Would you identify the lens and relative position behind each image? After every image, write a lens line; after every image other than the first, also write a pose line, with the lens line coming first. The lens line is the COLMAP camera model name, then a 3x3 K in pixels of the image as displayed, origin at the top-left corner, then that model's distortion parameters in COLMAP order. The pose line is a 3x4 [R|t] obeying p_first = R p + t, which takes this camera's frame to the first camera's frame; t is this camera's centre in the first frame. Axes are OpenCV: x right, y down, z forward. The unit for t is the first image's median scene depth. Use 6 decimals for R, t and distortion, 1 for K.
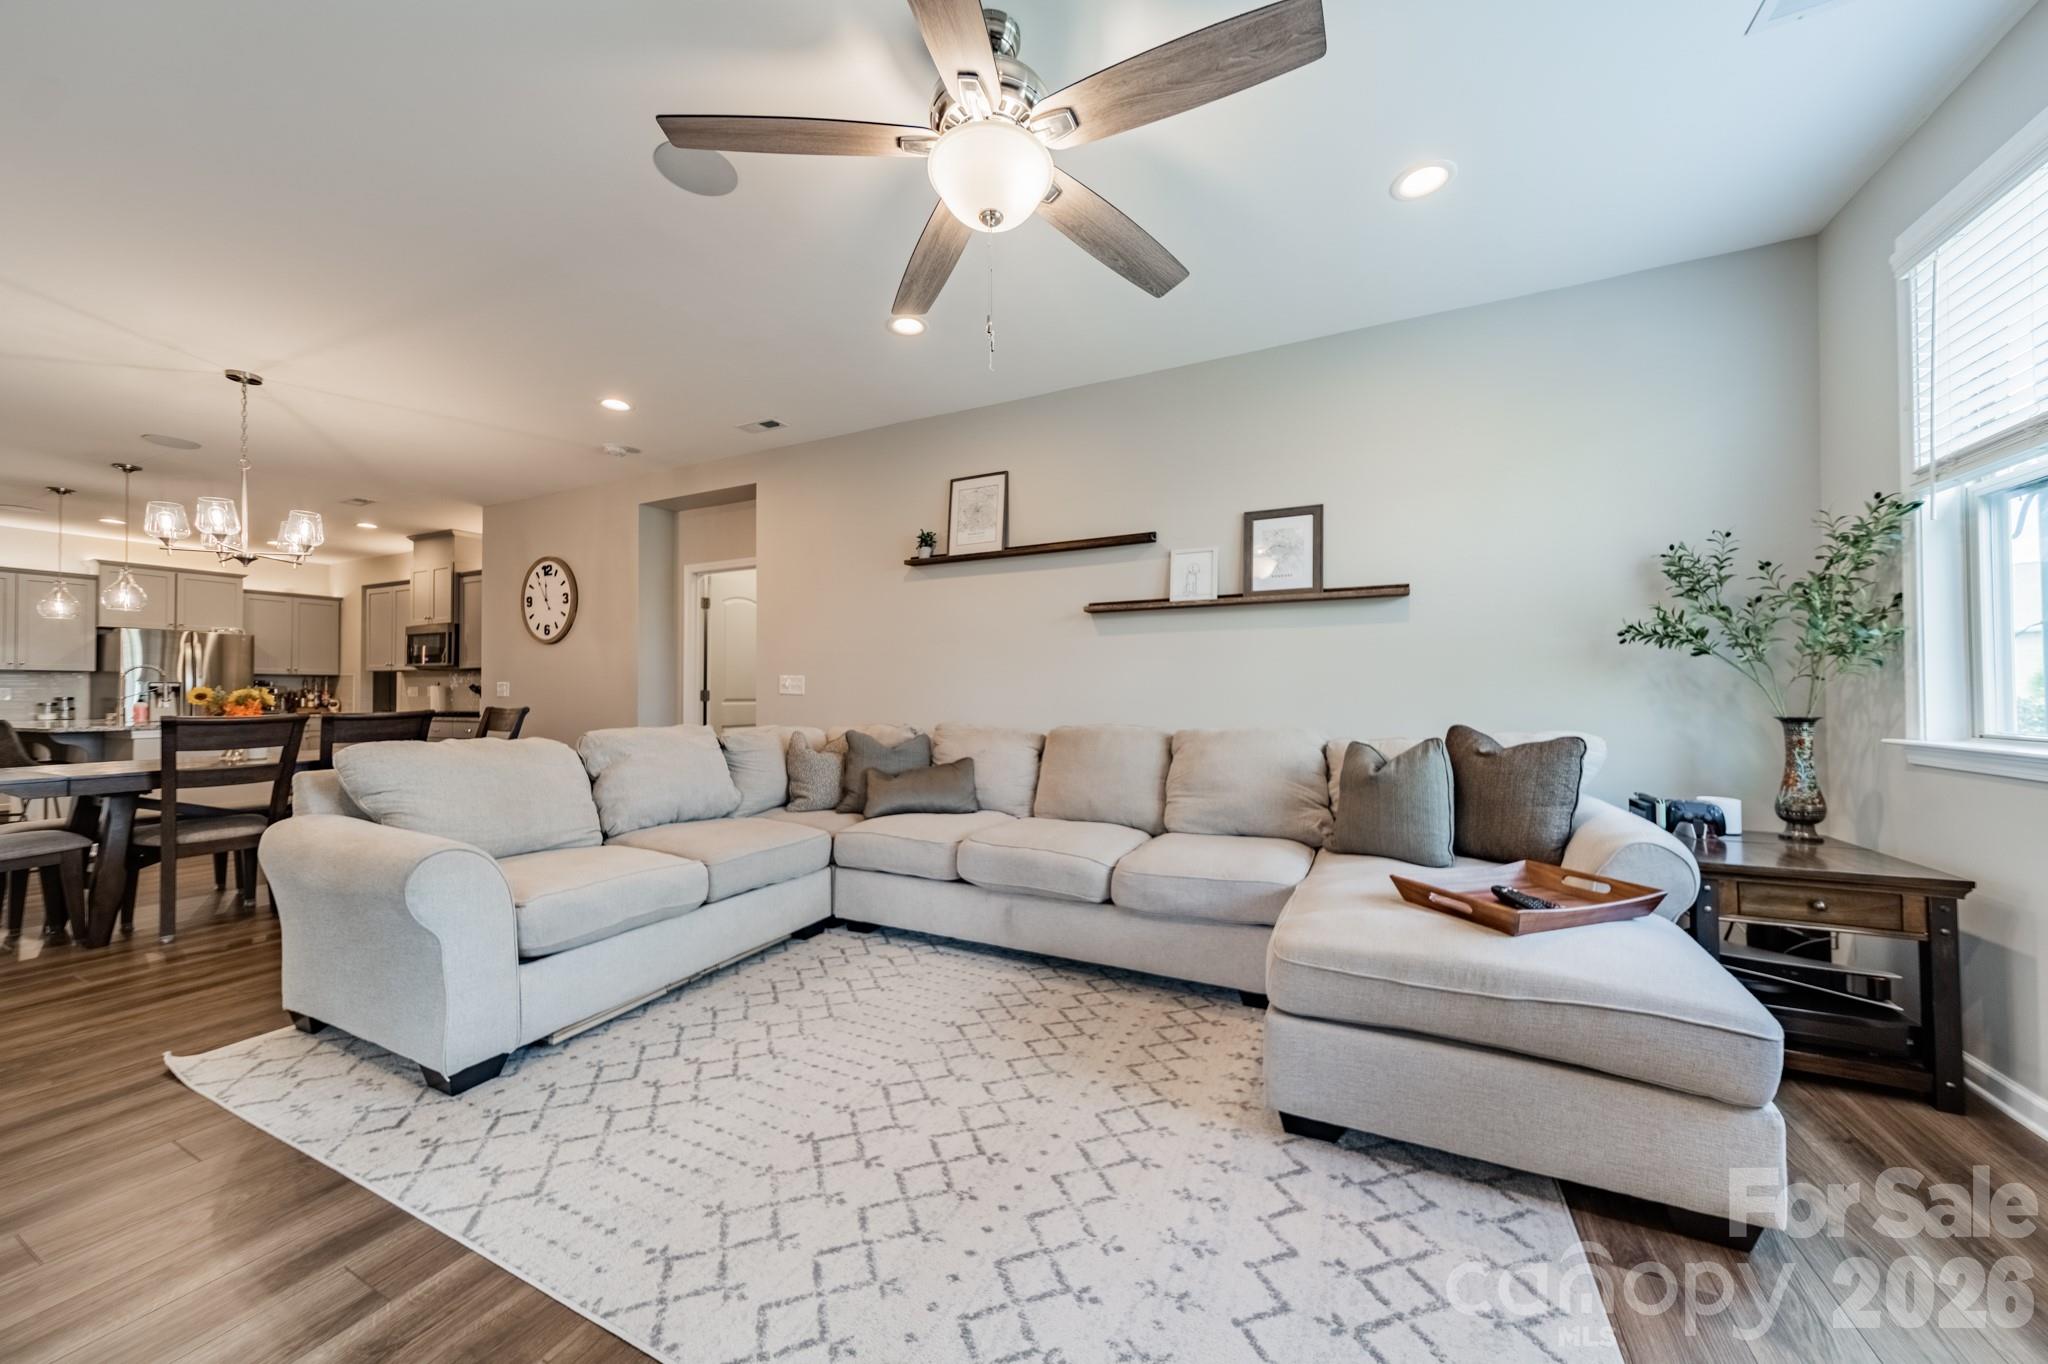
lens RADIAL K [[717.7, 0, 1030.6], [0, 717.7, 680.7], [0, 0, 1]] dist [0.007003, -0.000372]
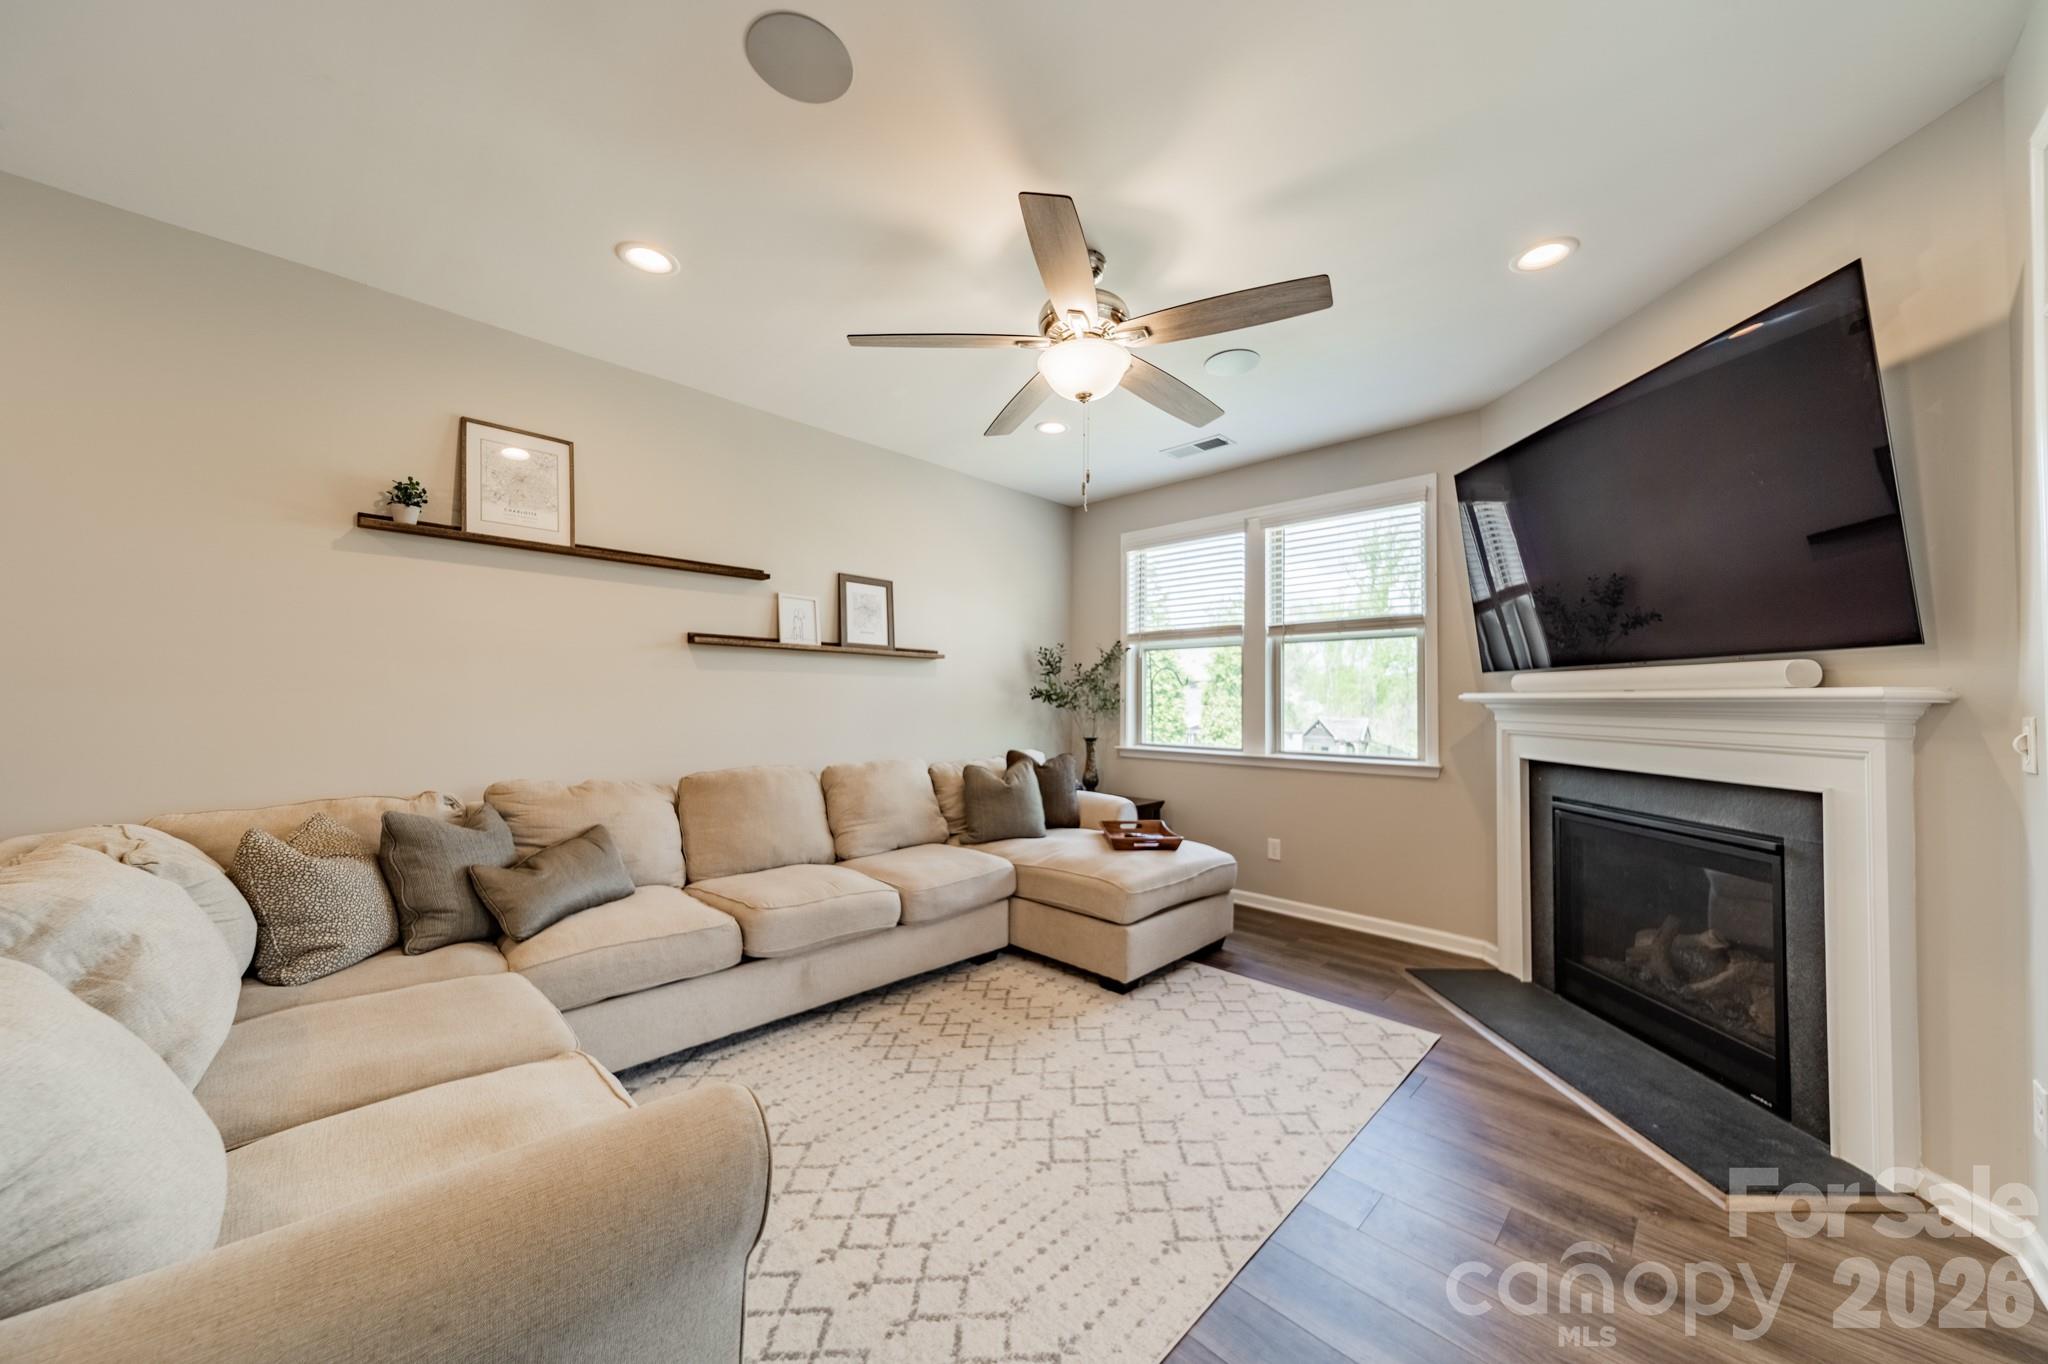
lens RADIAL K [[717.7, 0, 1035.0], [0, 717.7, 683.6], [0, 0, 1]] dist [0.007003, -0.000372]
pose [[0.304153, 0.031536, 0.952101, -0.814805], [-0.026354, 0.999348, -0.024682, -0.042813], [-0.952258, -0.017585, 0.304786, 0.406885]]
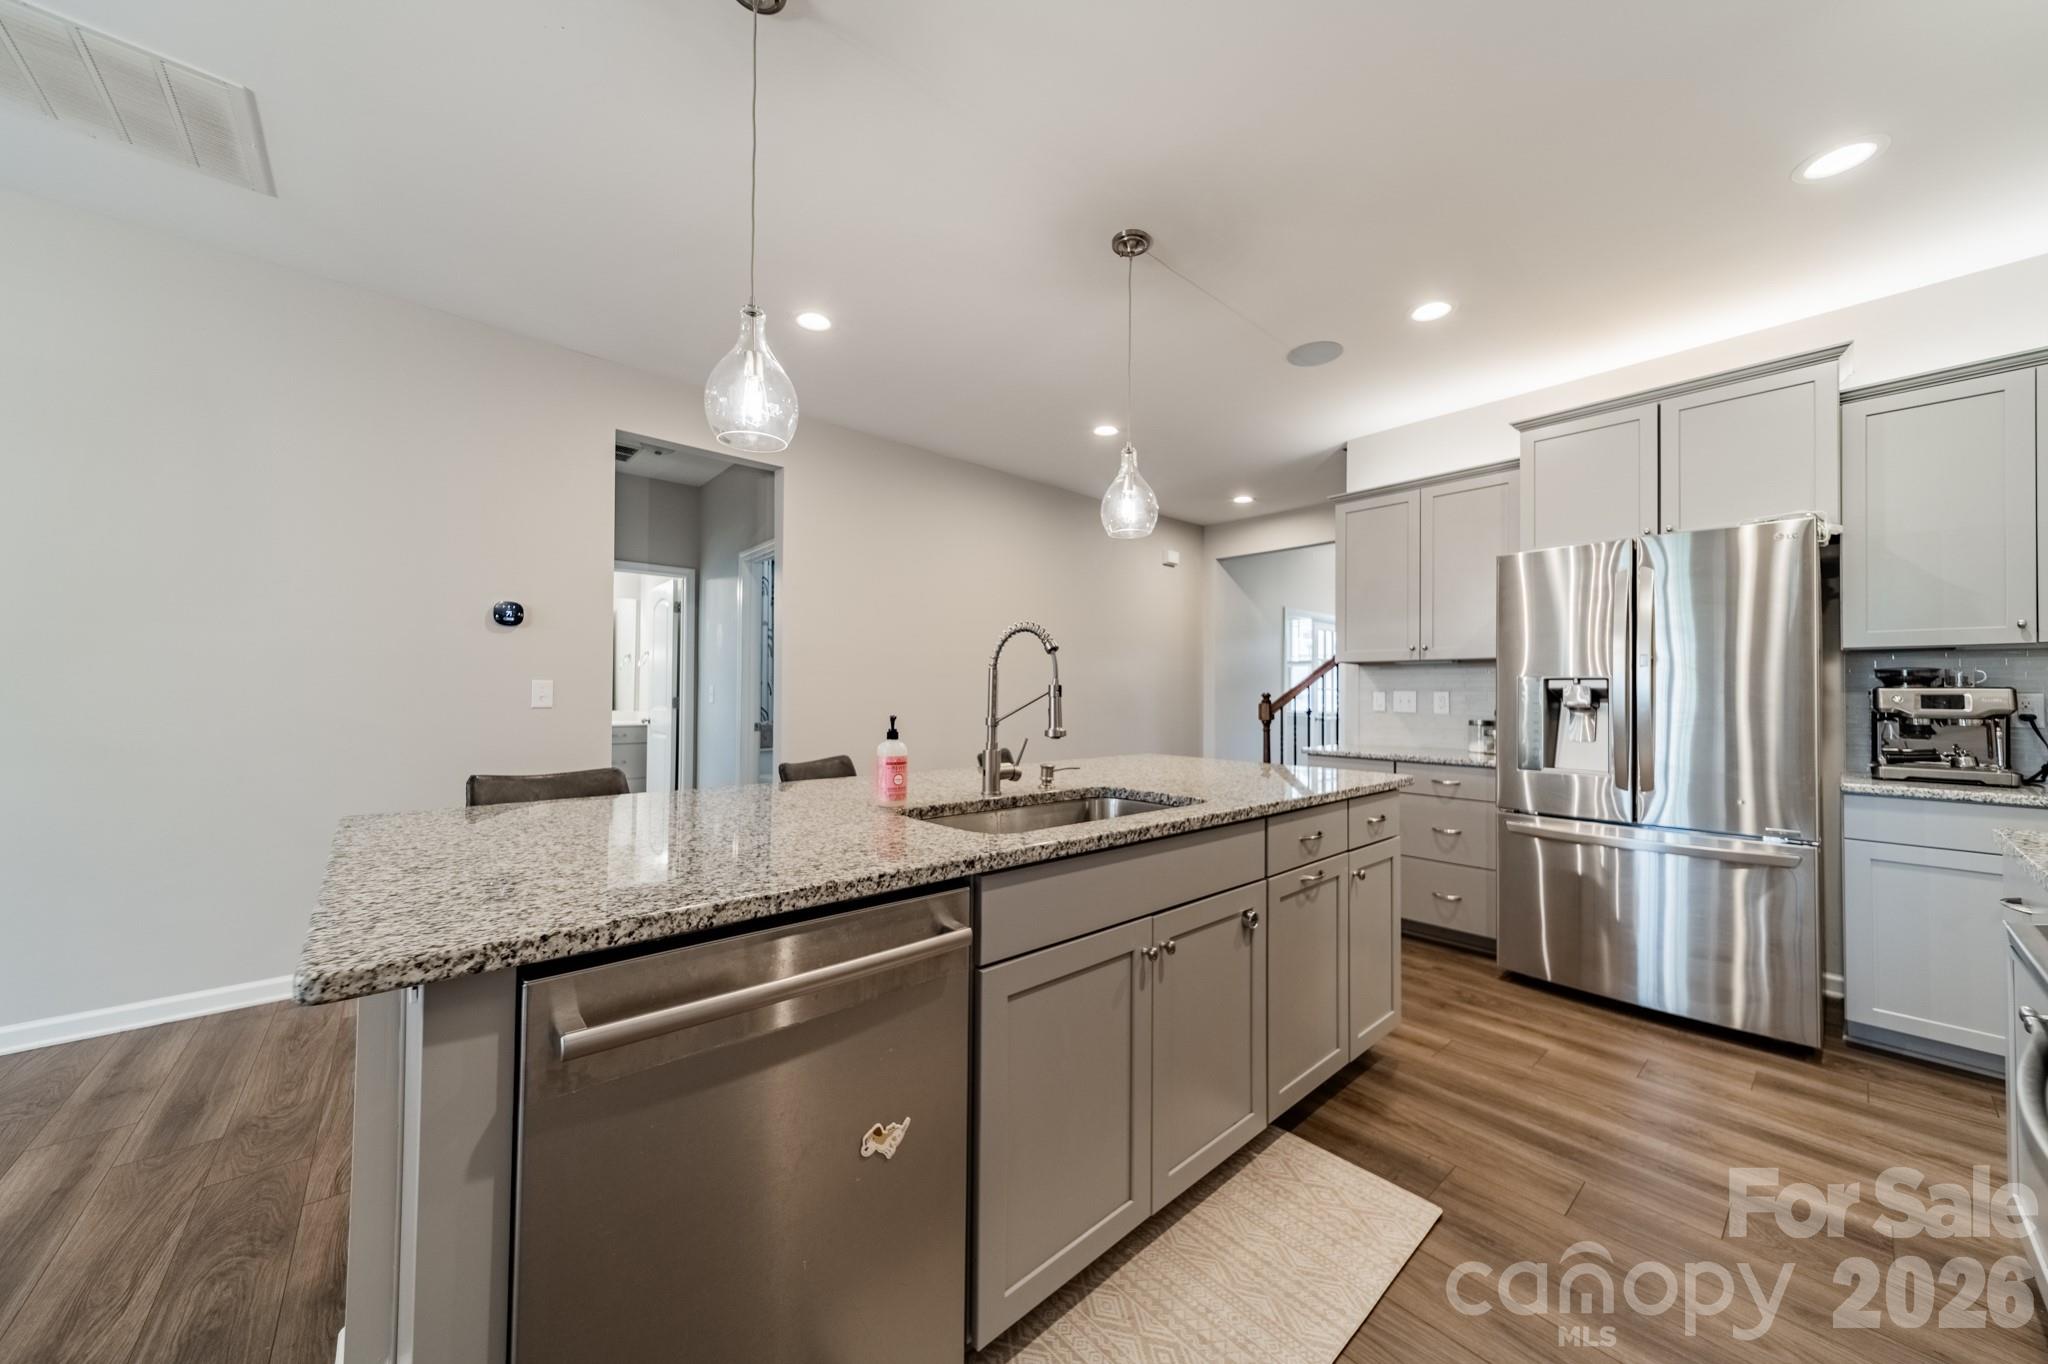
lens RADIAL K [[717.7, 0, 1025.8], [0, 717.7, 677.8], [0, 0, 1]] dist [0.007003, -0.000372]
pose [[-0.388036, -0.010343, -0.921586, -1.733832], [0.015197, 0.999729, -0.017618, 0.010765], [0.921519, -0.020841, -0.387774, 2.118663]]
